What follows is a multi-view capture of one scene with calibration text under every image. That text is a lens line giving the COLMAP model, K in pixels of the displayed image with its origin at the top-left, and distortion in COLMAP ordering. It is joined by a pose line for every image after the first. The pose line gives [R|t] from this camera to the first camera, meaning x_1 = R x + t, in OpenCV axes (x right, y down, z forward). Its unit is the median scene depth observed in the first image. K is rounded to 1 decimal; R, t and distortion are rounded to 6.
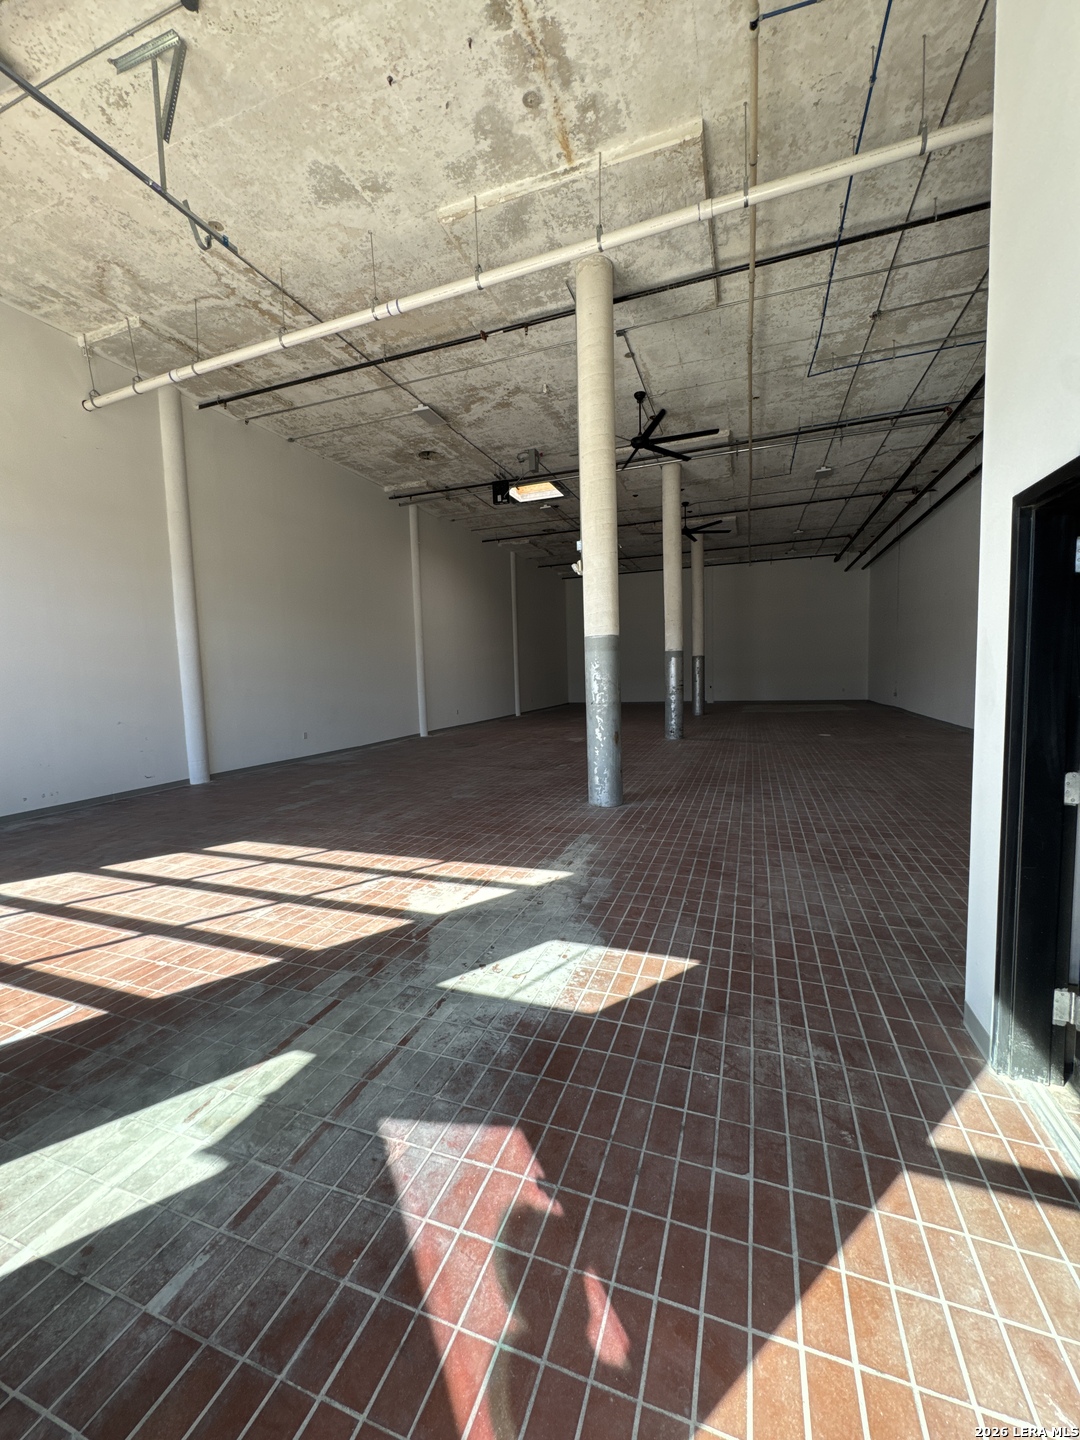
lens RADIAL K [[574.7, 0, 540.0], [0, 574.7, 720.0], [0, 0, 1]] dist [0.000062, 0.000113]
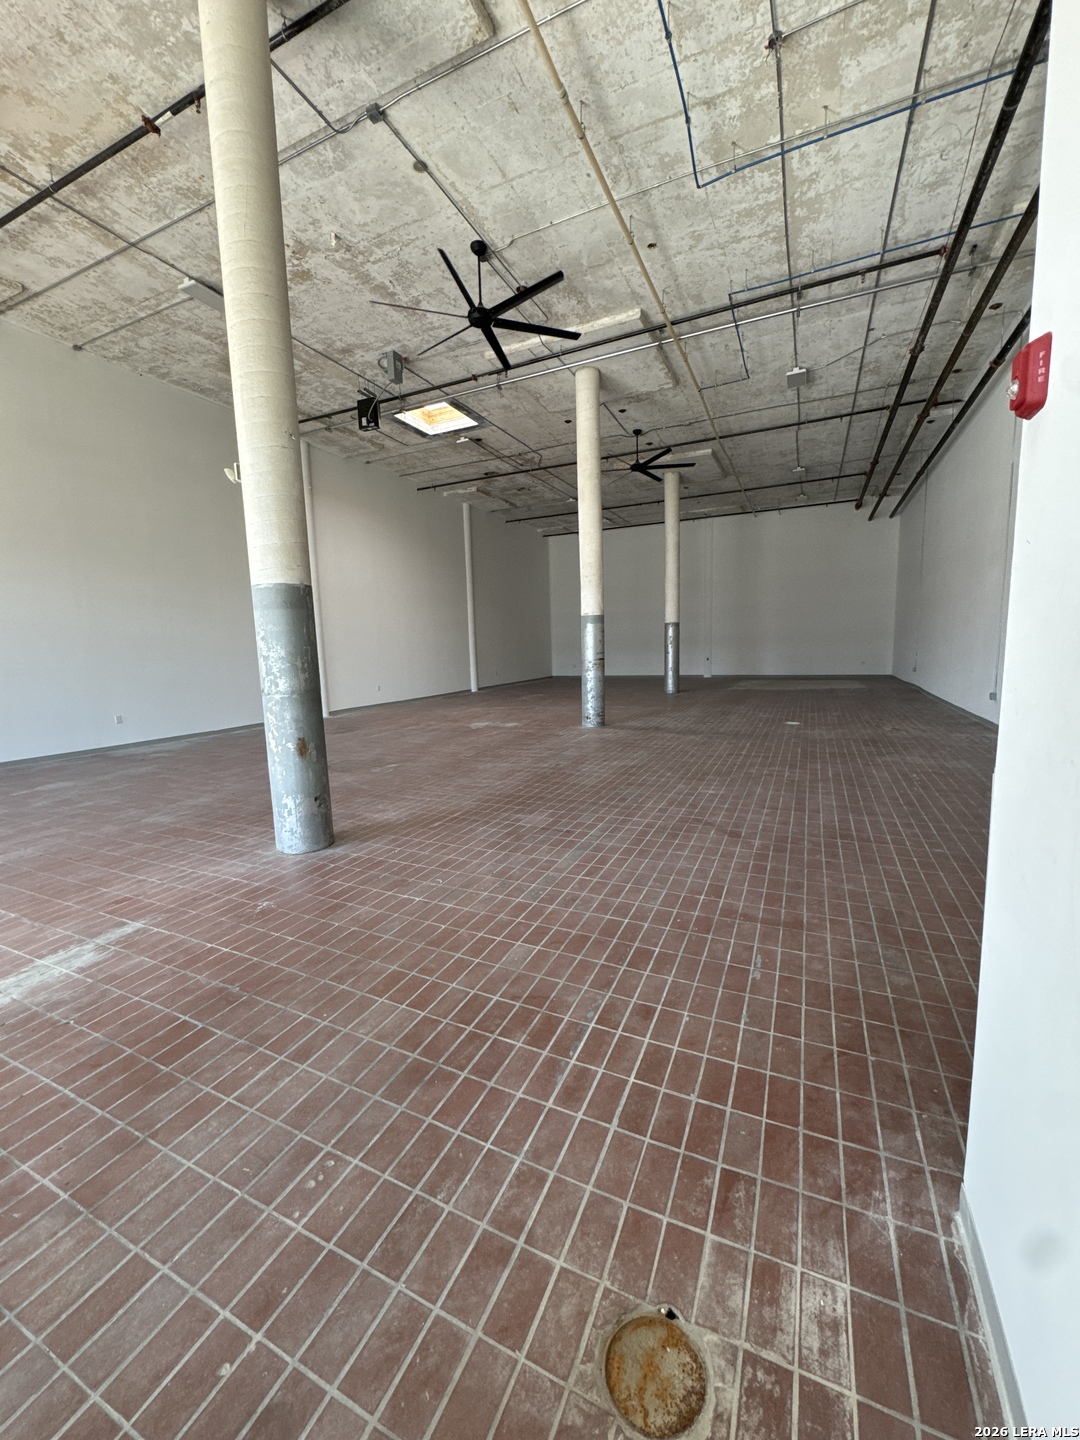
lens RADIAL K [[575.6, 0, 540.0], [0, 575.6, 720.0], [0, 0, 1]] dist [-0.003121, 0.000277]
pose [[0.996187, 0.012024, -0.086416, 0.233353], [-0.007485, 0.998584, 0.052659, -0.017784], [0.086926, -0.051812, 0.994866, 0.203204]]
